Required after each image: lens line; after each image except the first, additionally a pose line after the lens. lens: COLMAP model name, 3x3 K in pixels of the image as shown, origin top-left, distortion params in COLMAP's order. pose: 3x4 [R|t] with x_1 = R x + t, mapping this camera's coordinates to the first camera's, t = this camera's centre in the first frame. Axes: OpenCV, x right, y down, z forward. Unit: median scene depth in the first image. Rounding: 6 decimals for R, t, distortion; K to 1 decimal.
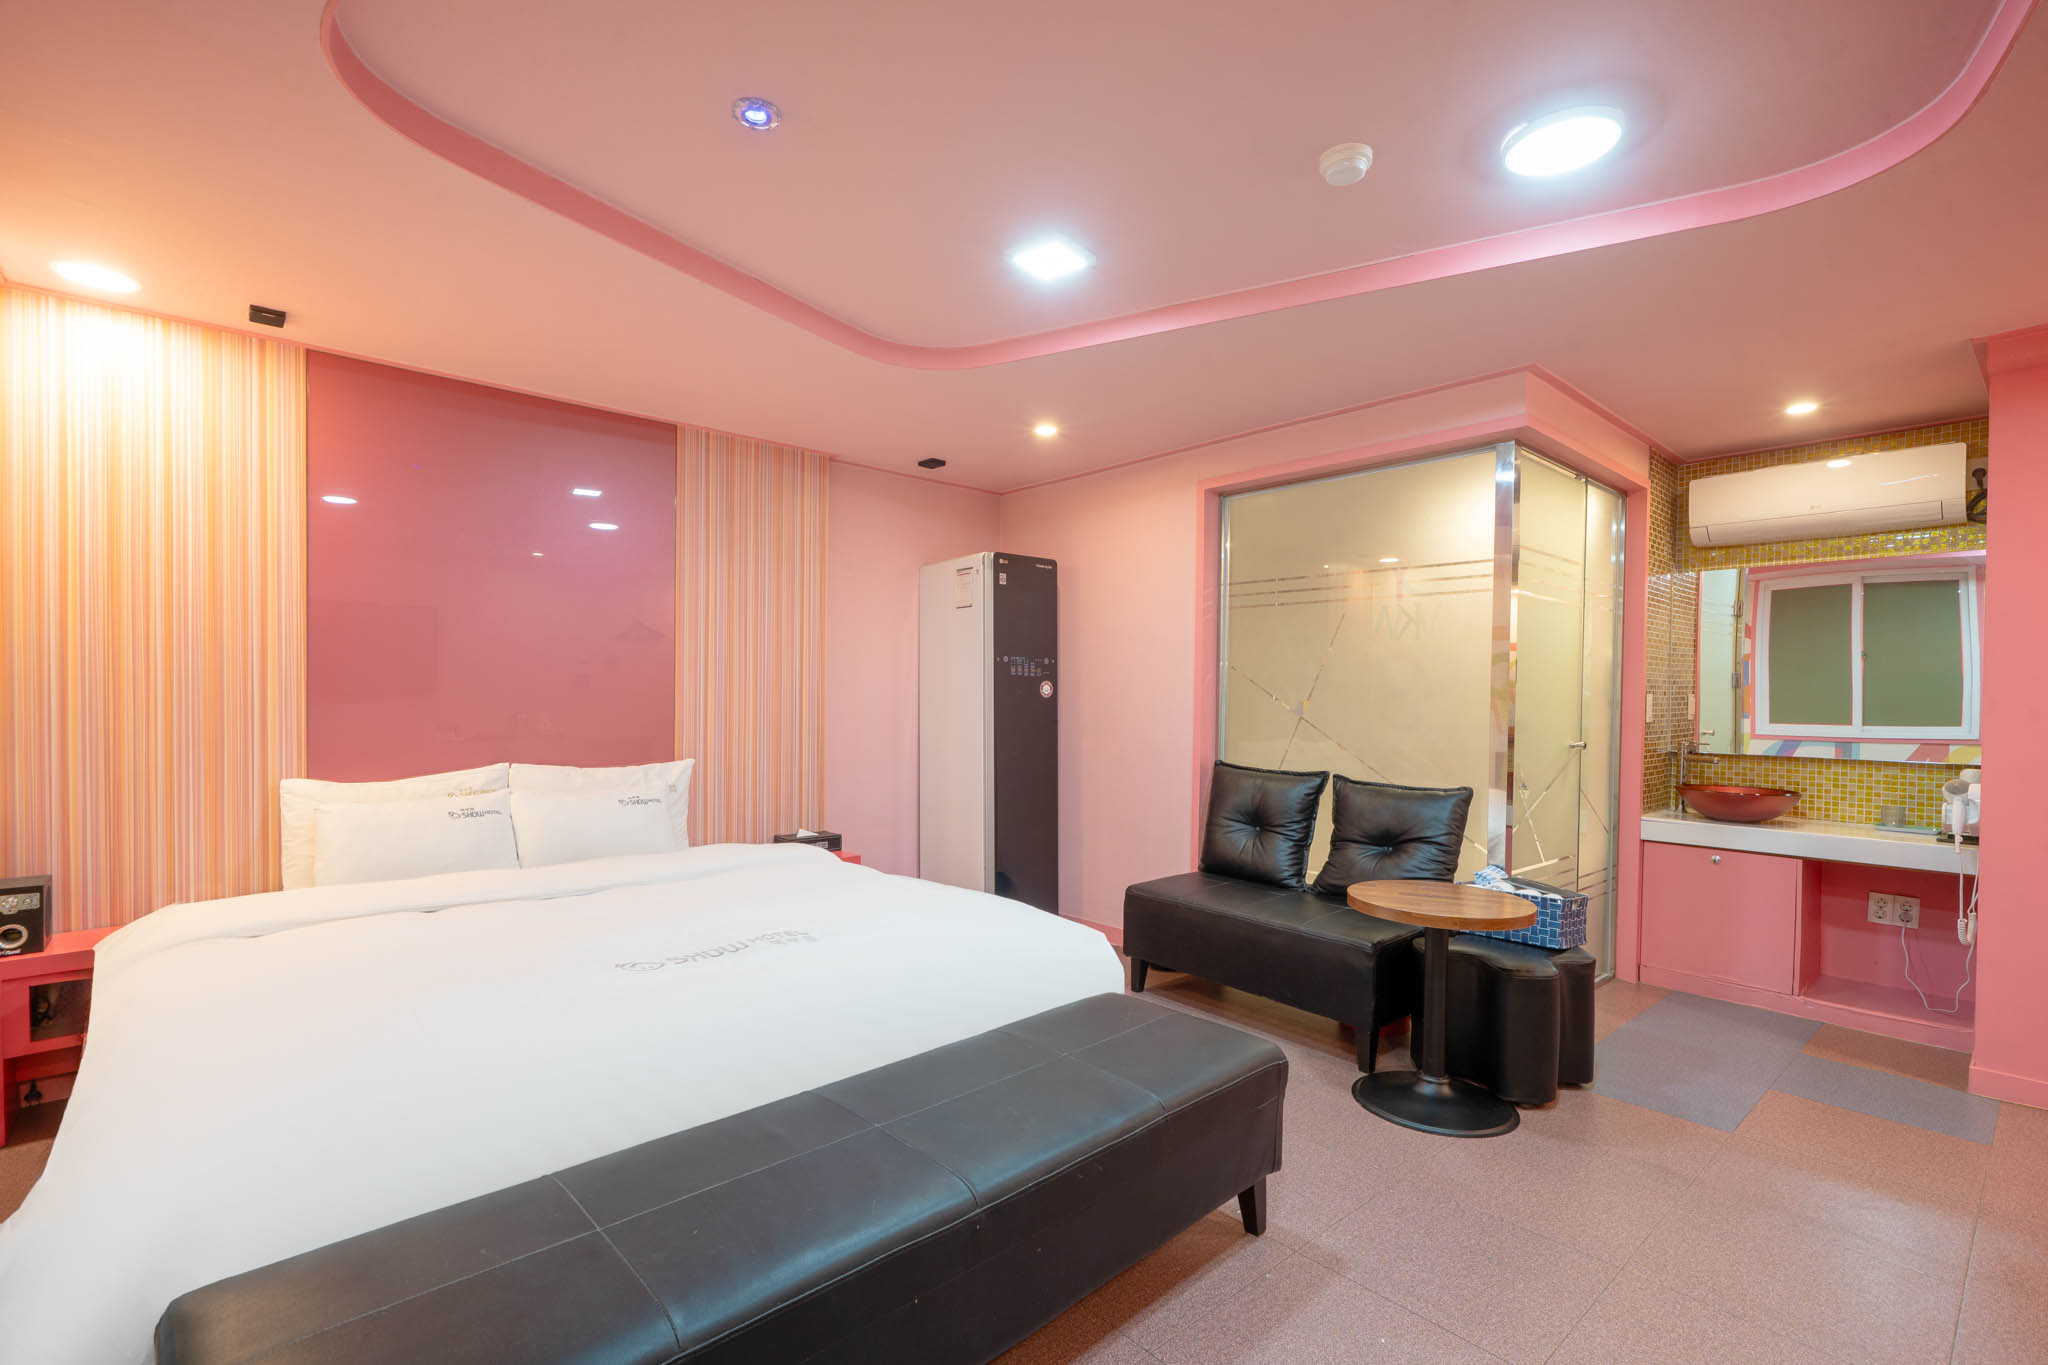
lens RADIAL K [[967.0, 0, 1012.9], [0, 967.0, 701.5], [0, 0, 1]] dist [0.000645, 0.000240]
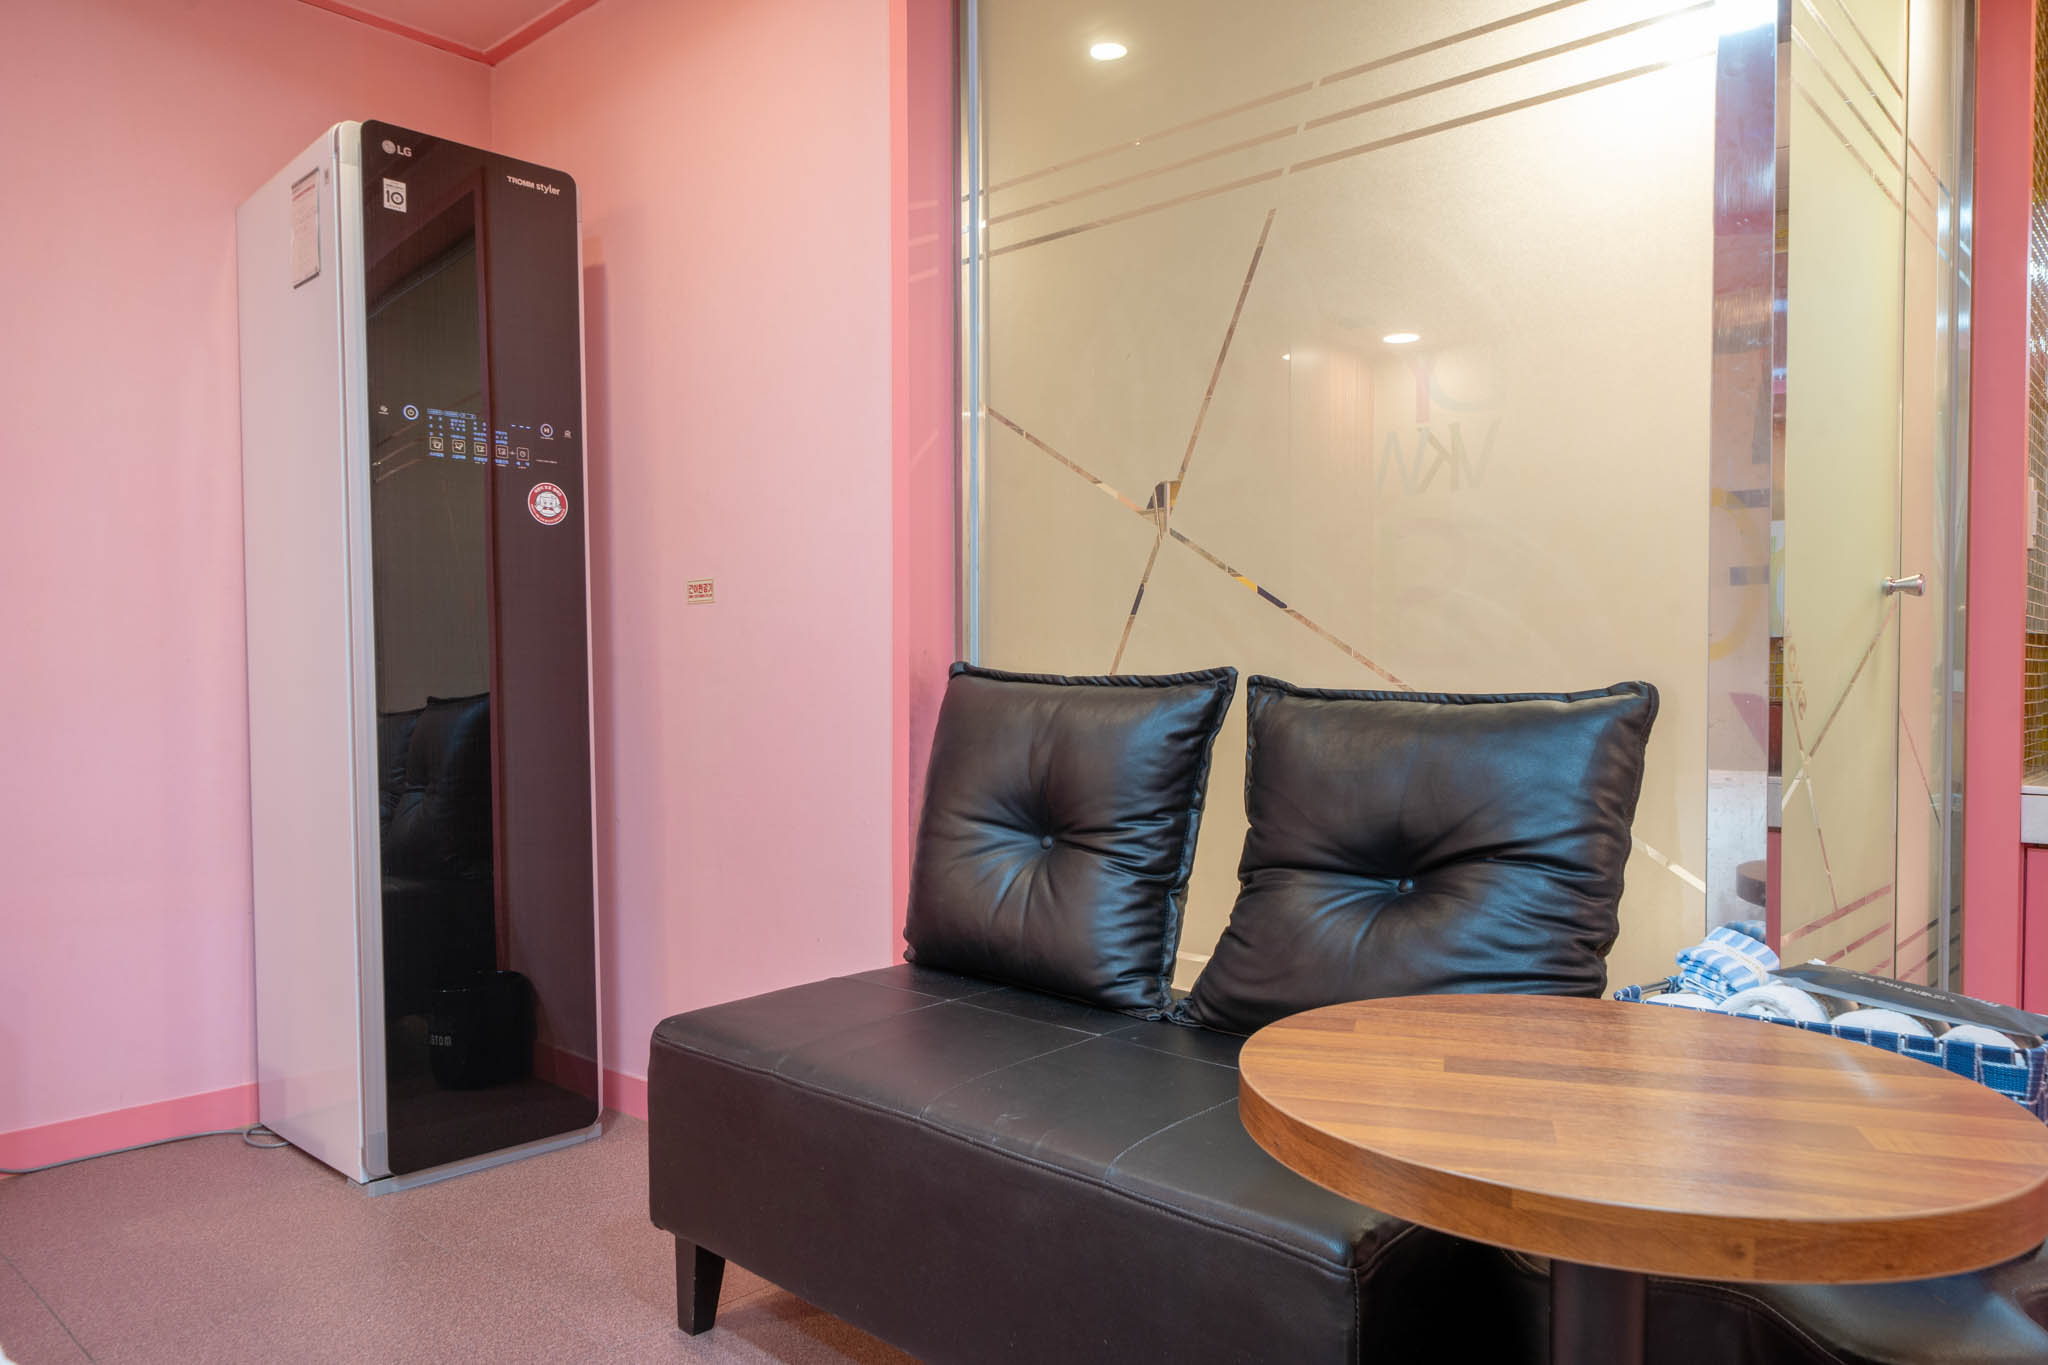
lens RADIAL K [[1407.9, 0, 1028.5], [0, 1407.9, 683.4], [0, 0, 1]] dist [0.002194, 0.000152]
pose [[0.994237, -0.016955, 0.105858, 0.200084], [0.017472, 0.999840, -0.003959, 0.078809], [-0.105774, 0.005785, 0.994373, 0.506453]]
